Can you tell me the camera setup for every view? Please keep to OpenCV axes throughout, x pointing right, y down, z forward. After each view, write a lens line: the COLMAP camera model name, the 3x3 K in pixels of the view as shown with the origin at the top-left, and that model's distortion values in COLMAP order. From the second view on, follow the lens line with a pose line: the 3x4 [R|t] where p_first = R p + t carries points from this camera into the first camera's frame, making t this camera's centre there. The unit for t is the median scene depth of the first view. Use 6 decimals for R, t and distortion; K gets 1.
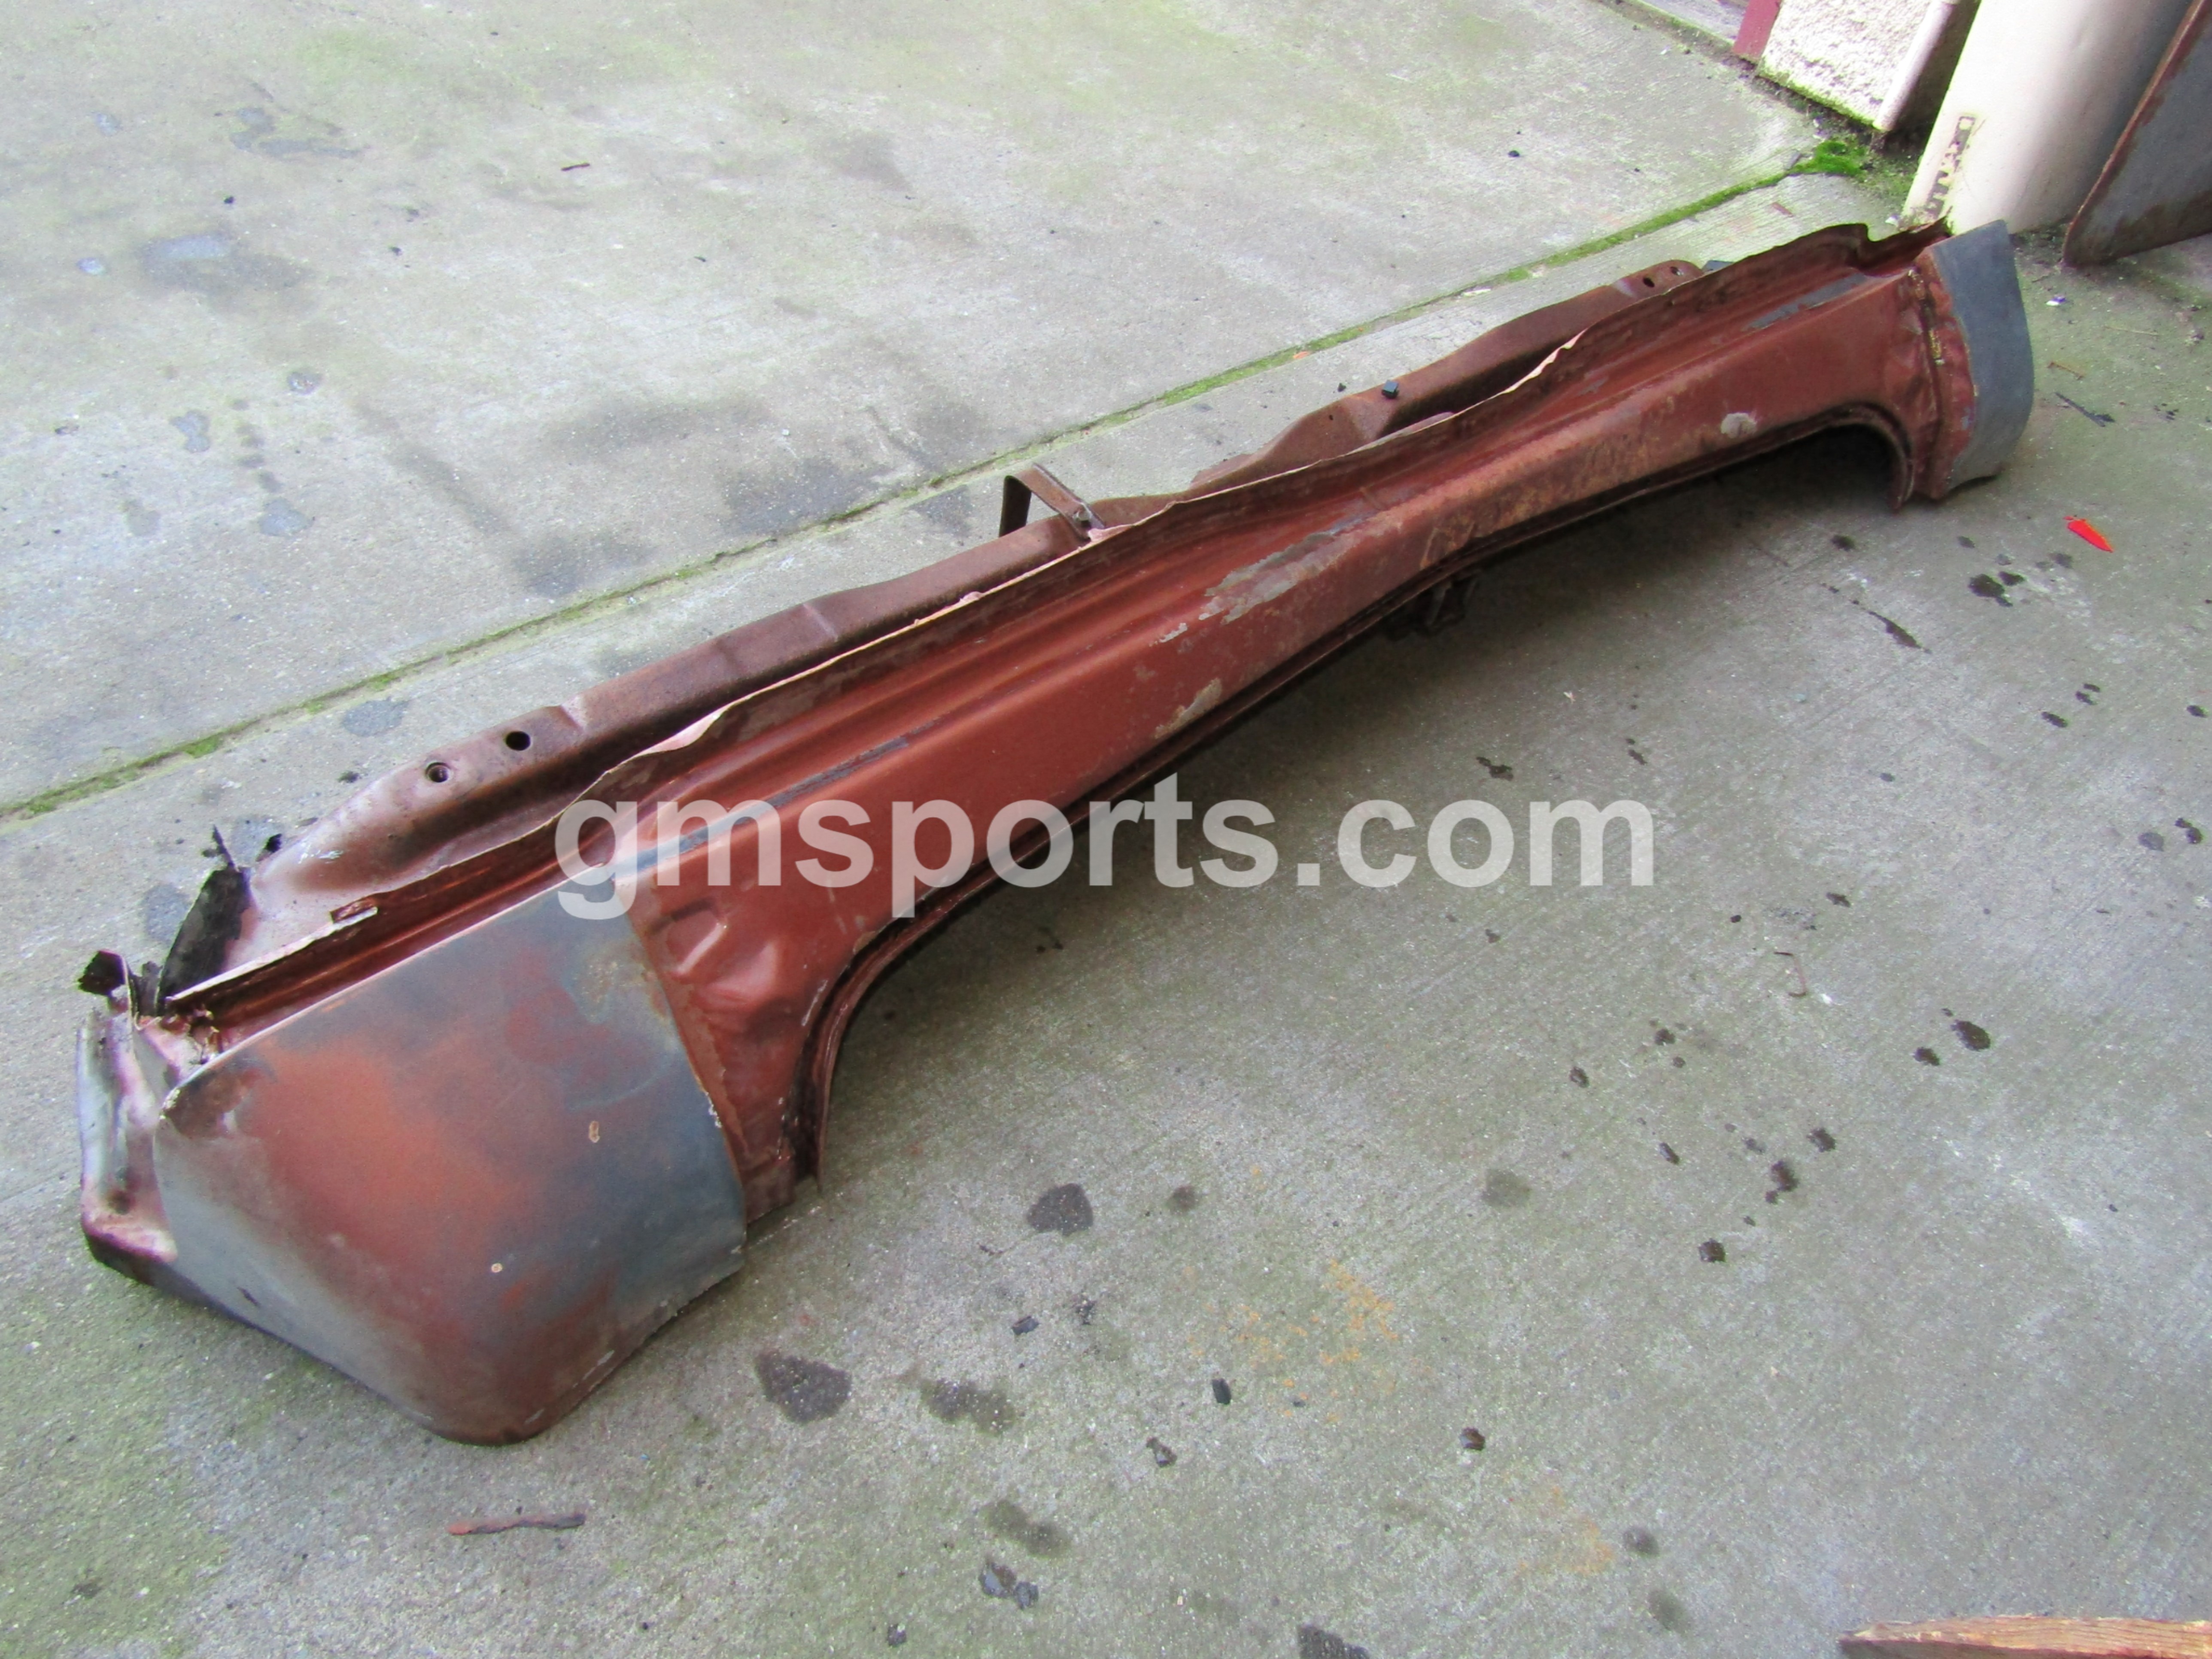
lens RADIAL K [[1581.6, 0, 1110.1], [0, 1581.6, 842.7], [0, 0, 1]] dist [-0.006680, -0.002474]
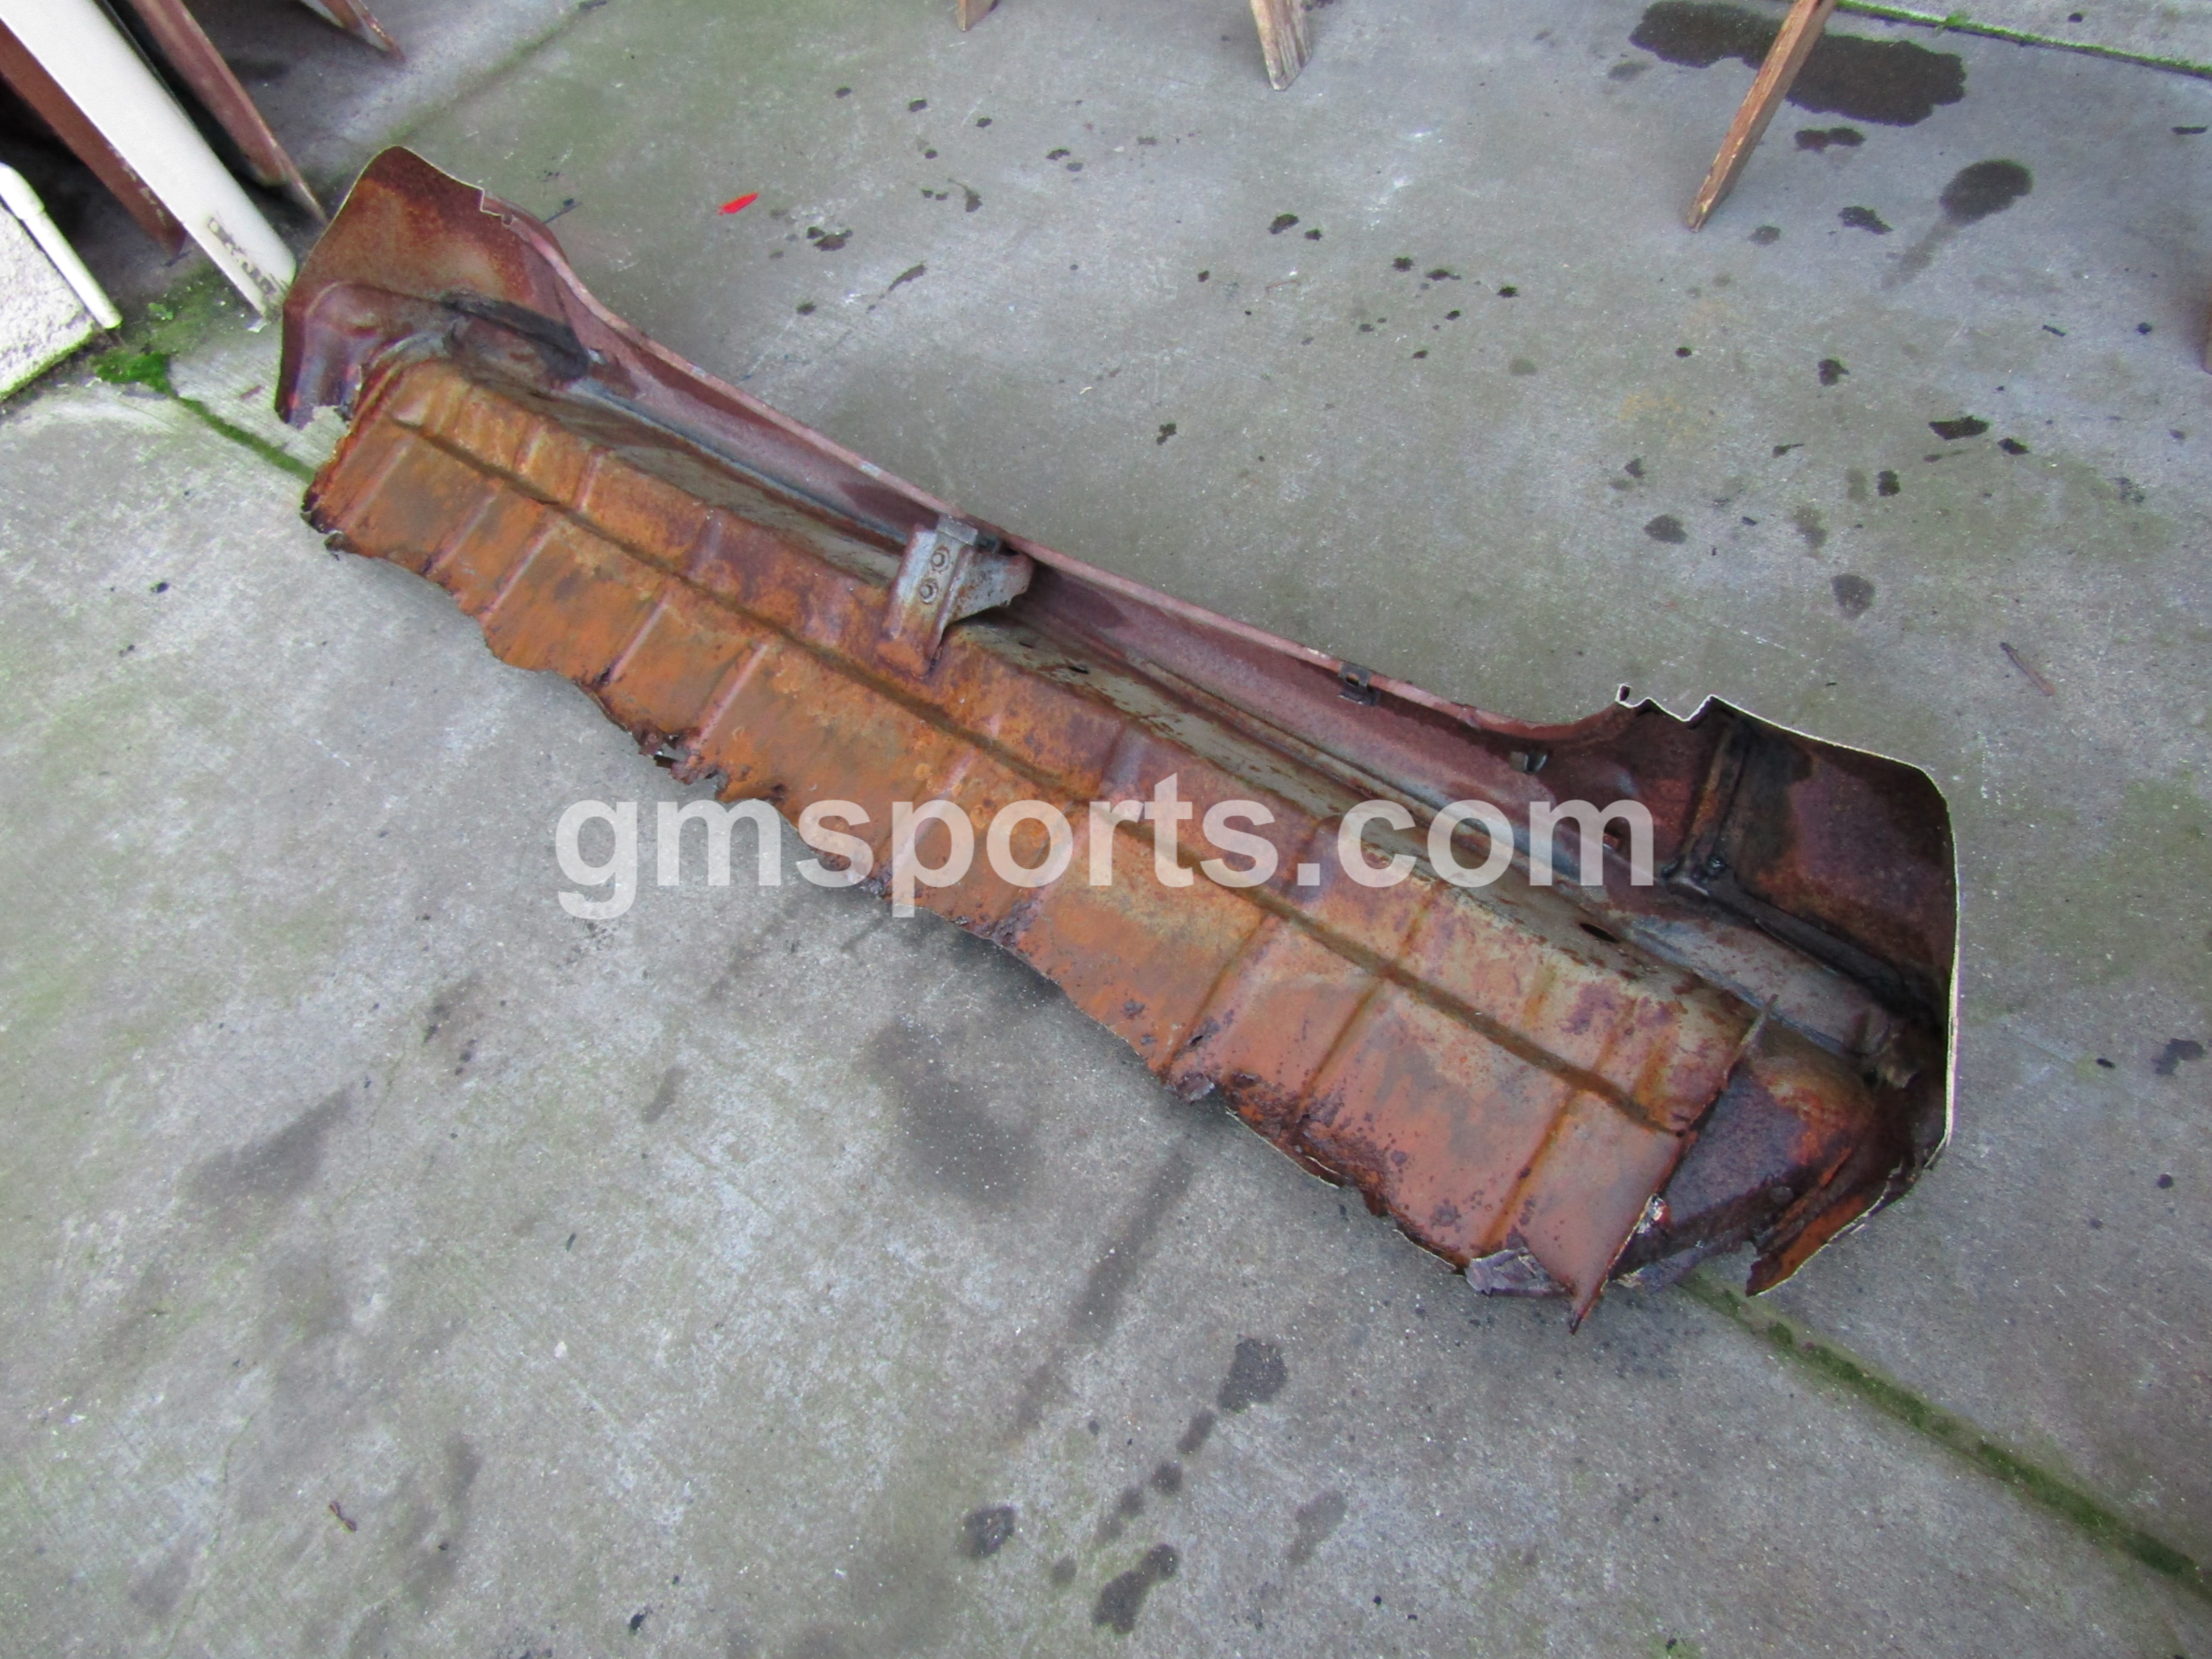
lens RADIAL K [[1581.6, 0, 1105.9], [0, 1581.6, 821.2], [0, 0, 1]] dist [-0.006680, -0.002474]
pose [[-0.238852, -0.830006, 0.504024, -0.695159], [0.798808, 0.127184, 0.587988, -0.826543], [-0.552137, 0.543061, 0.632637, 0.330645]]
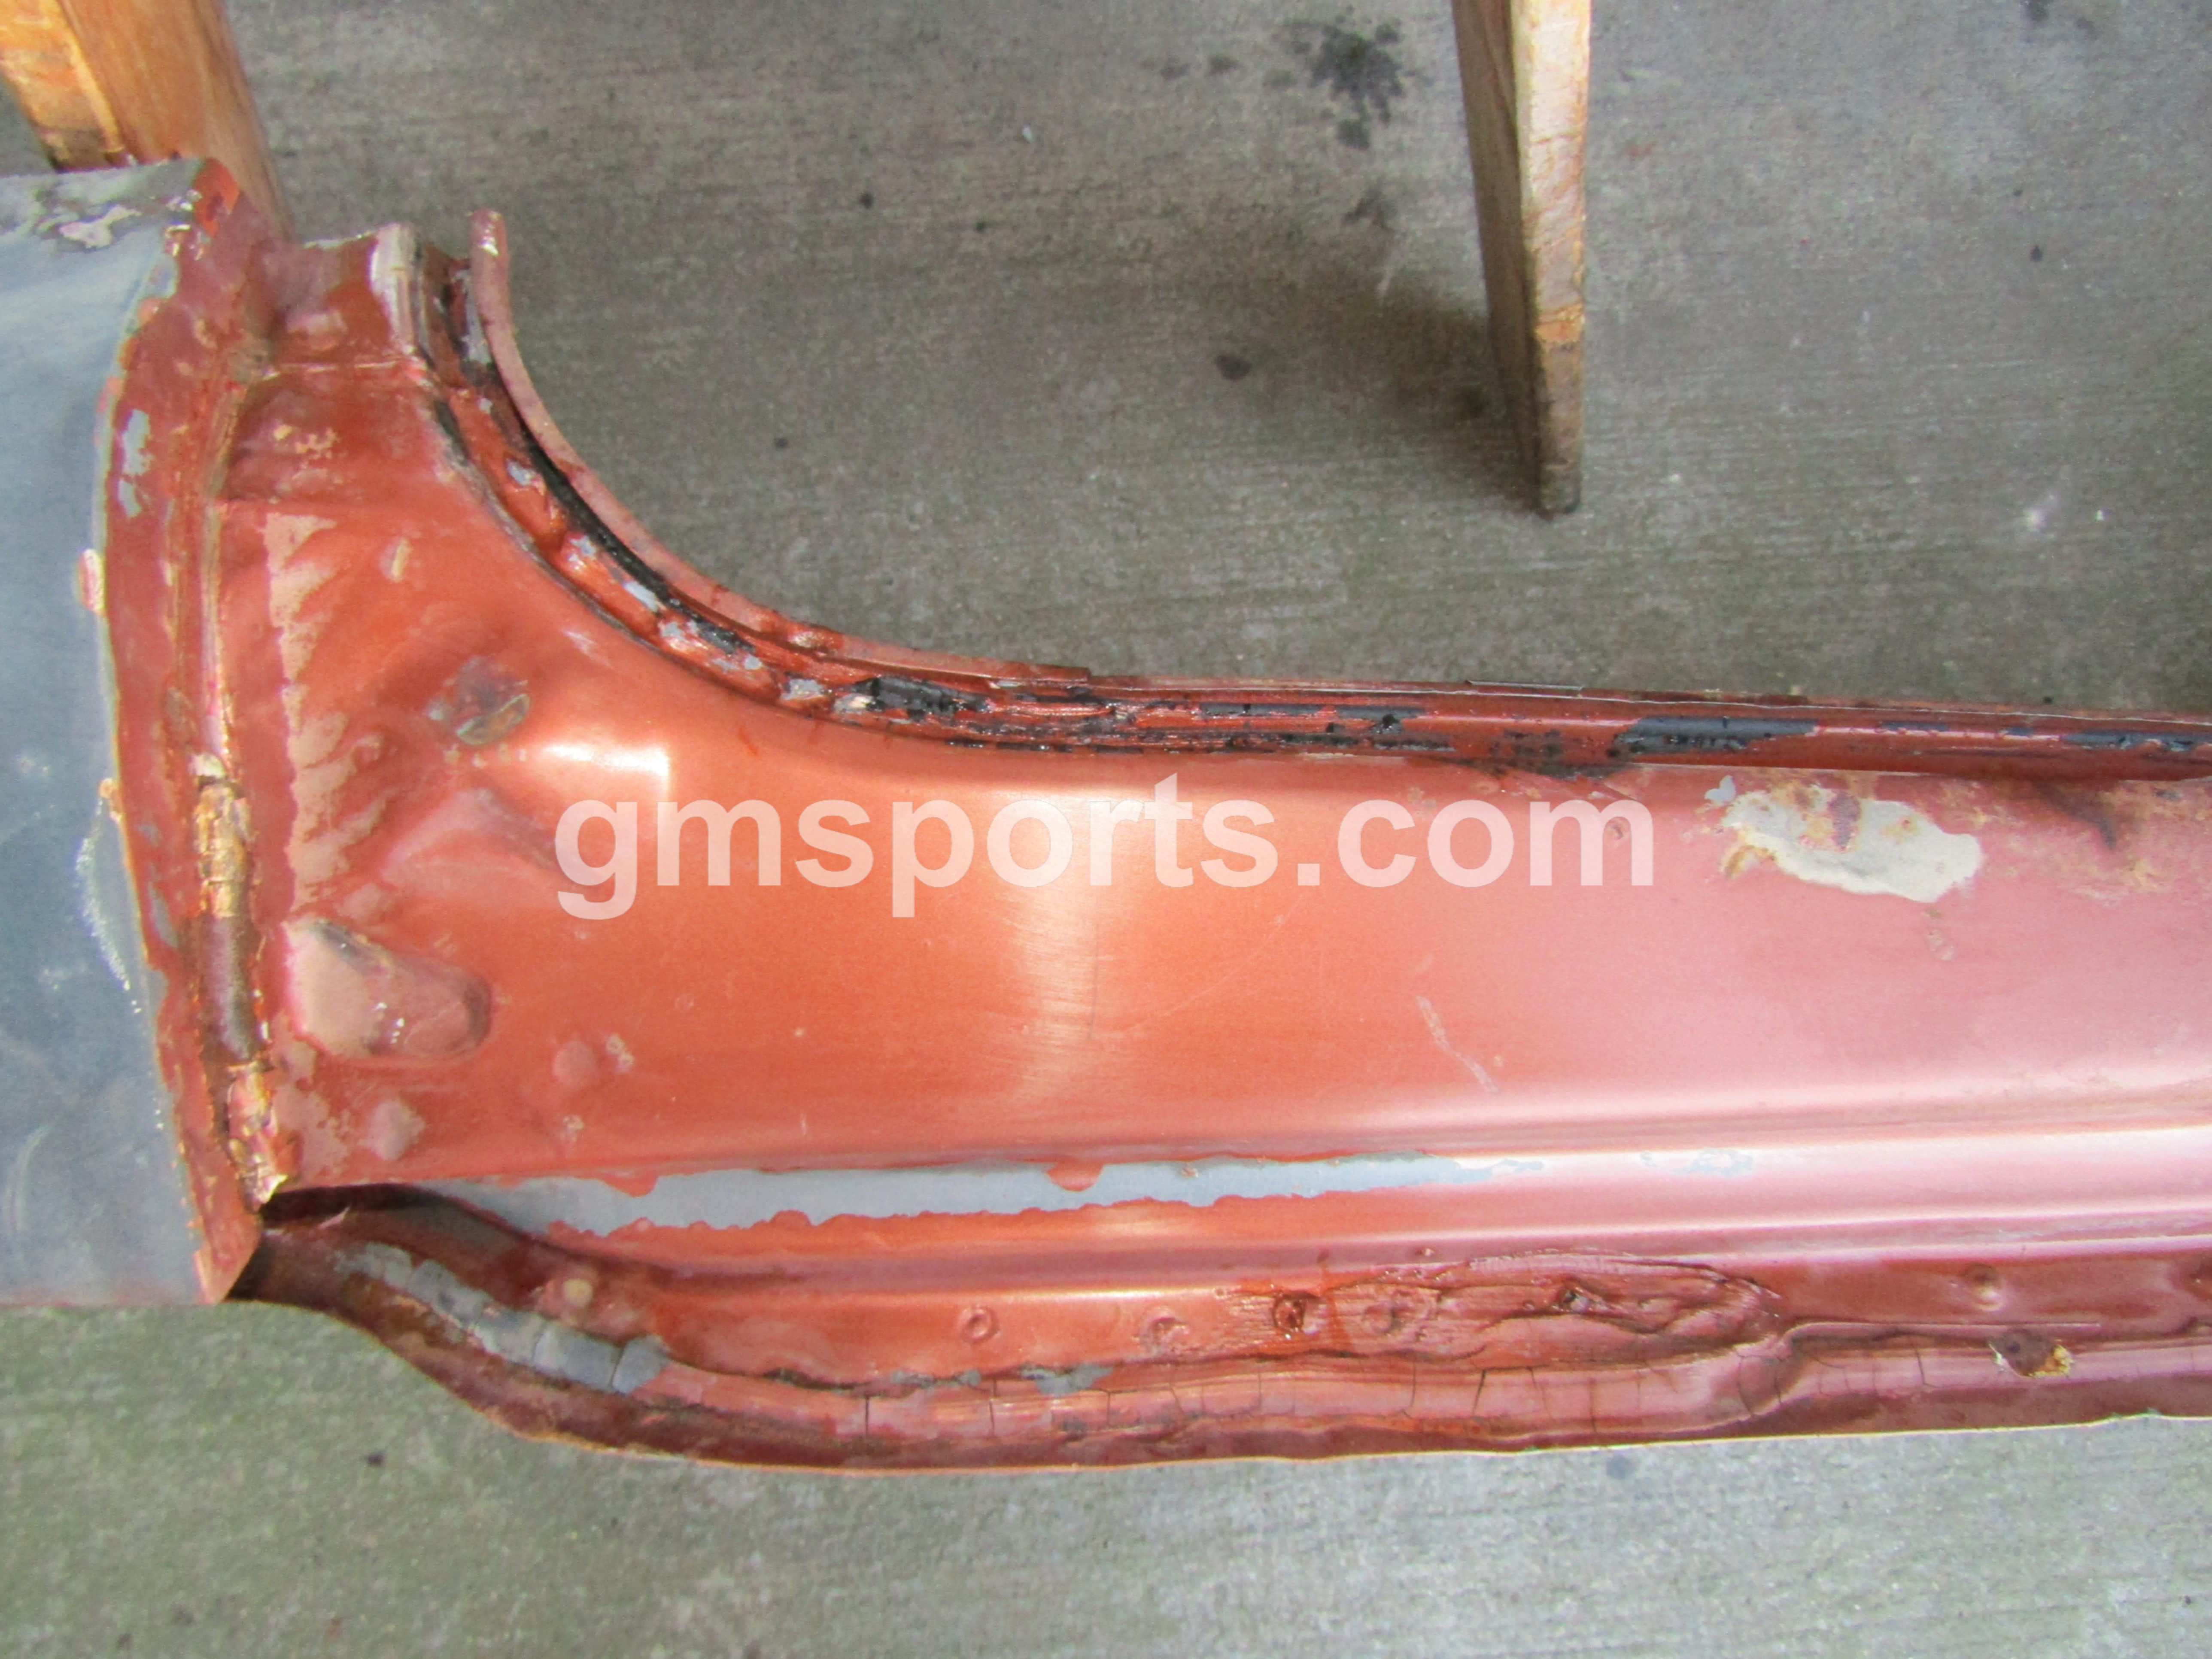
lens RADIAL K [[1581.6, 0, 1094.9], [0, 1581.6, 831.4], [0, 0, 1]] dist [-0.006680, -0.002474]
pose [[-0.811905, -0.579624, -0.069614, 0.796603], [0.345351, -0.573012, 0.743230, -0.369331], [-0.470683, 0.579391, 0.665405, 0.618528]]
